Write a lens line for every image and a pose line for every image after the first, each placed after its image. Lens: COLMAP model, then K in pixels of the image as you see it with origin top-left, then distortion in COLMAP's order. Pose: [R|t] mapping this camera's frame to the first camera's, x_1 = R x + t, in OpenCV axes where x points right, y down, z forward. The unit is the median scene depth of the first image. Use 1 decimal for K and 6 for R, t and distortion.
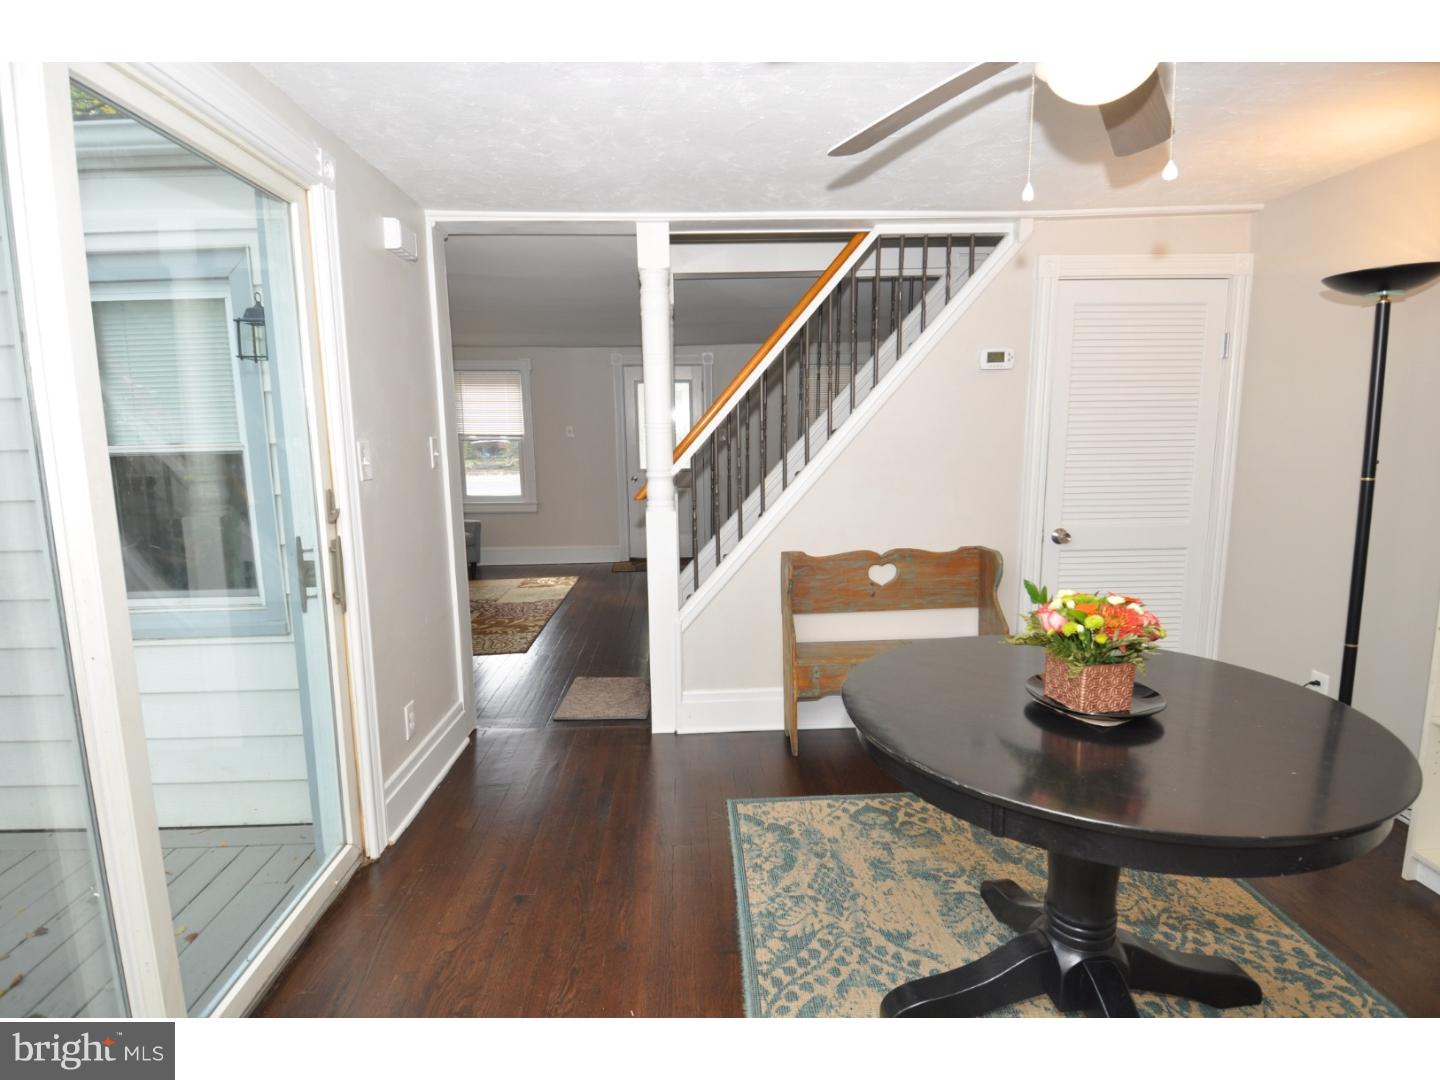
lens RADIAL K [[739.3, 0, 719.1], [0, 739.3, 542.2], [0, 0, 1]] dist [0.035642, -0.041661]
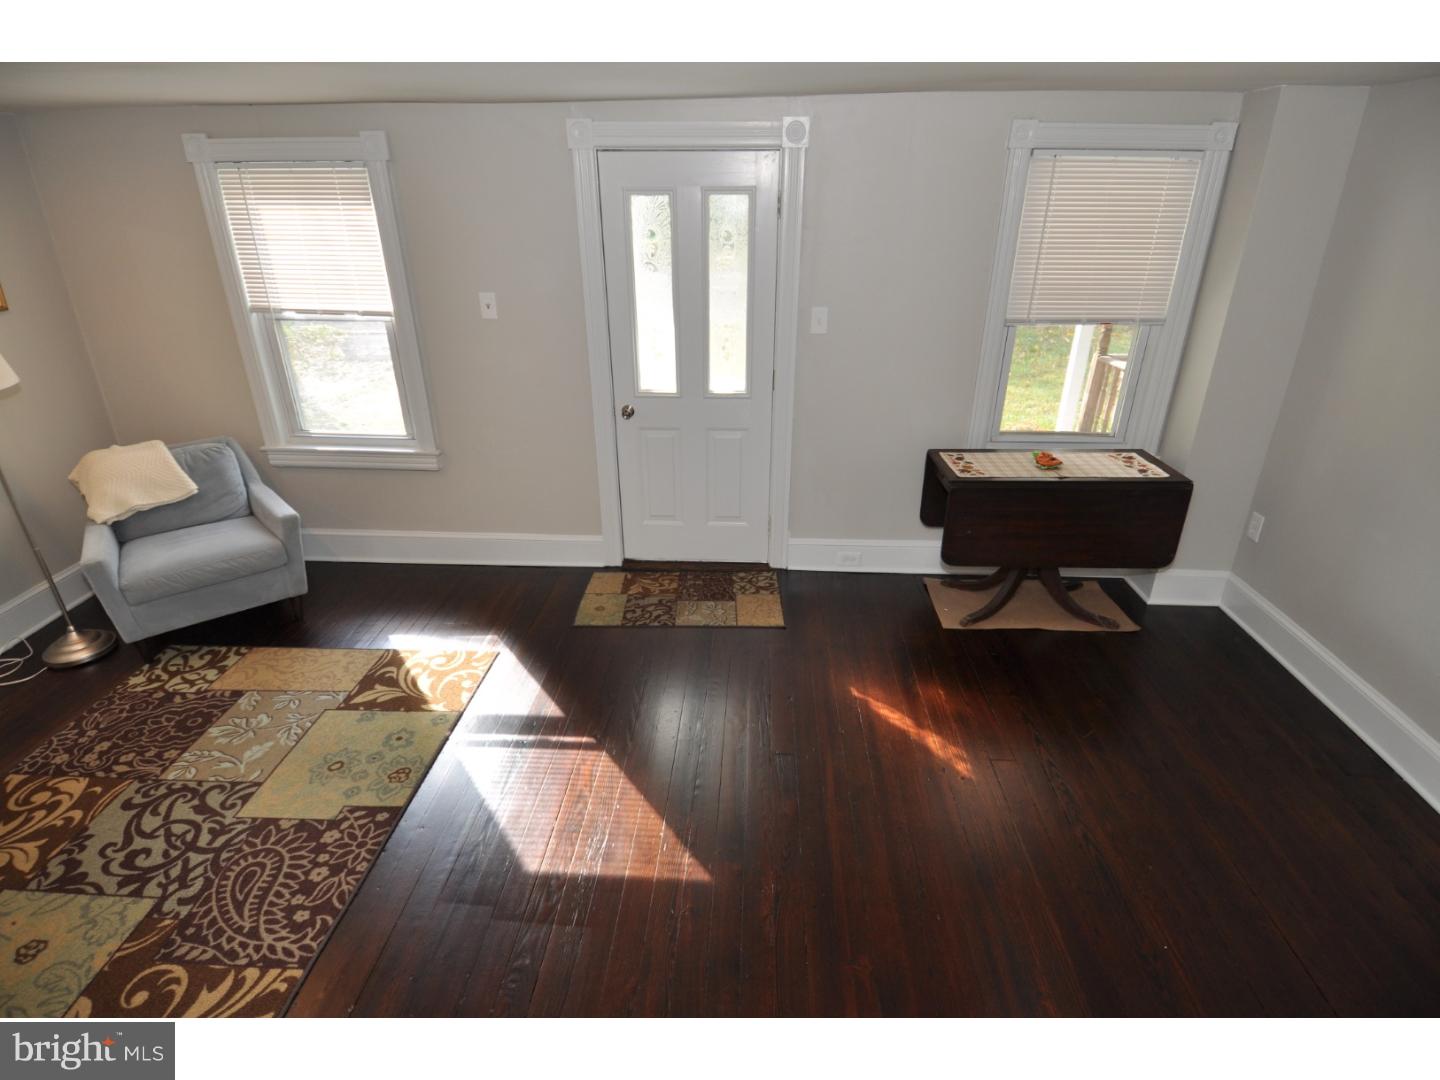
lens RADIAL K [[739.3, 0, 718.7], [0, 739.3, 546.9], [0, 0, 1]] dist [0.035642, -0.041661]
pose [[0.994283, 0.056743, -0.090450, -0.024530], [-0.028069, 0.956215, 0.291316, -0.465399], [0.103020, -0.287112, 0.952341, 1.690666]]
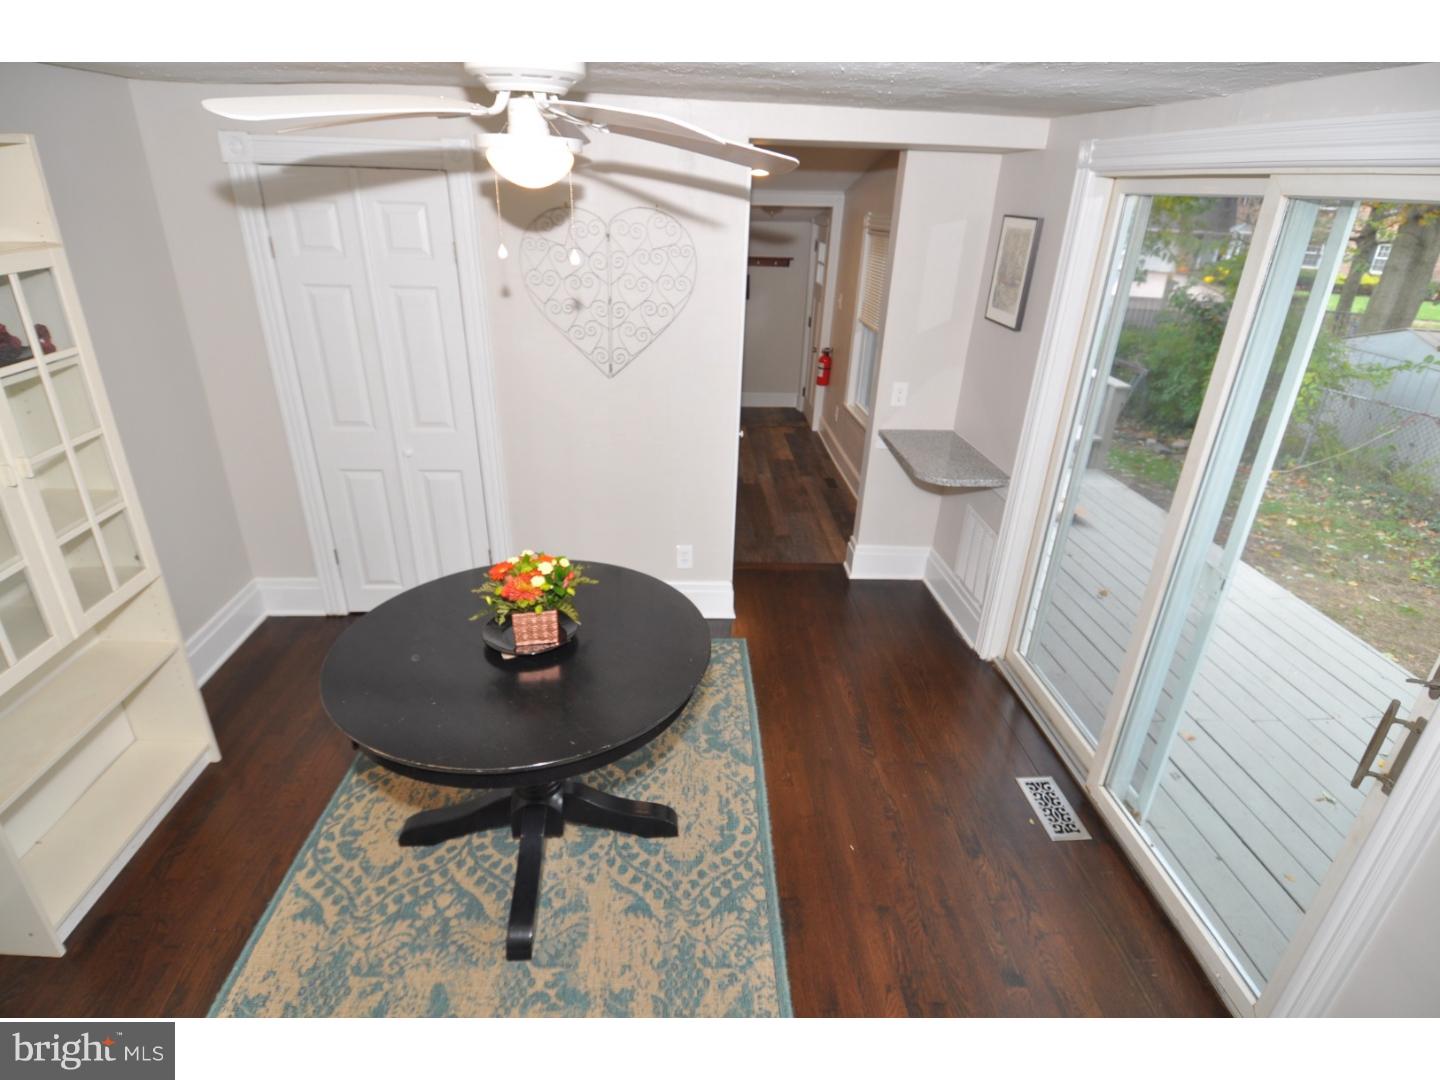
lens RADIAL K [[739.3, 0, 719.1], [0, 739.3, 536.5], [0, 0, 1]] dist [0.035642, -0.041661]
pose [[-0.999835, -0.012694, -0.013018, 0.115716], [-0.017778, 0.832700, 0.553439, -0.454159], [0.003815, 0.553578, -0.832788, 1.332196]]
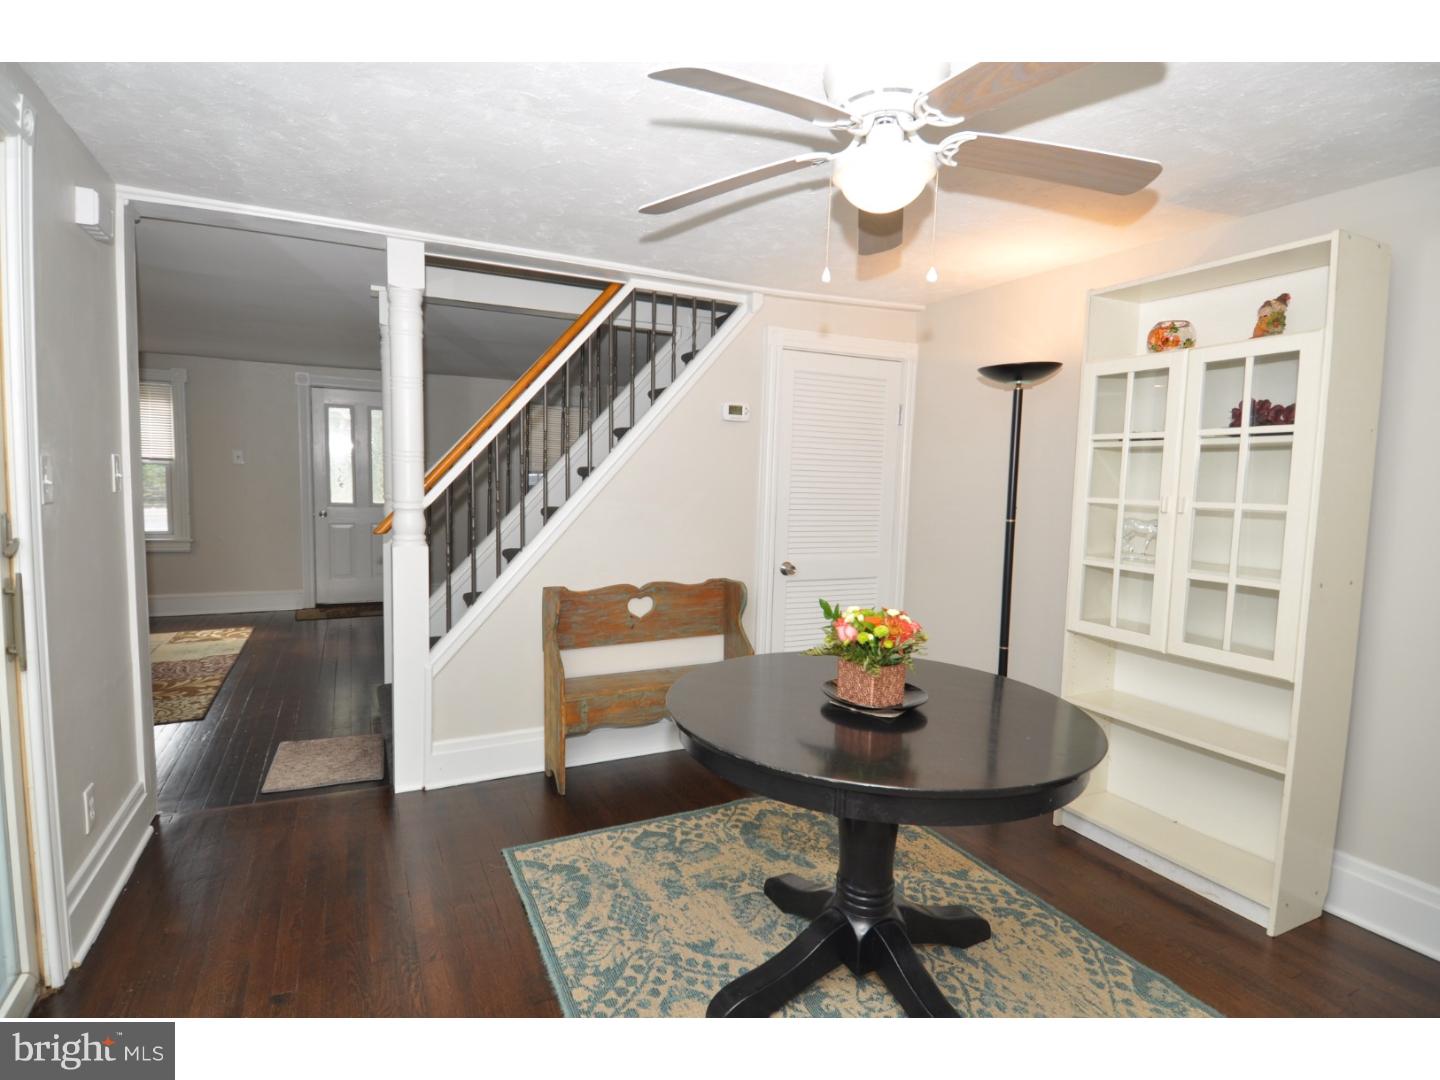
lens RADIAL K [[739.3, 0, 716.4], [0, 739.3, 540.8], [0, 0, 1]] dist [0.035642, -0.041661]
pose [[0.915117, 0.004552, 0.403164, -0.139336], [0.019338, 0.998290, -0.055166, 0.013465], [-0.402725, 0.058280, 0.913464, -0.000636]]
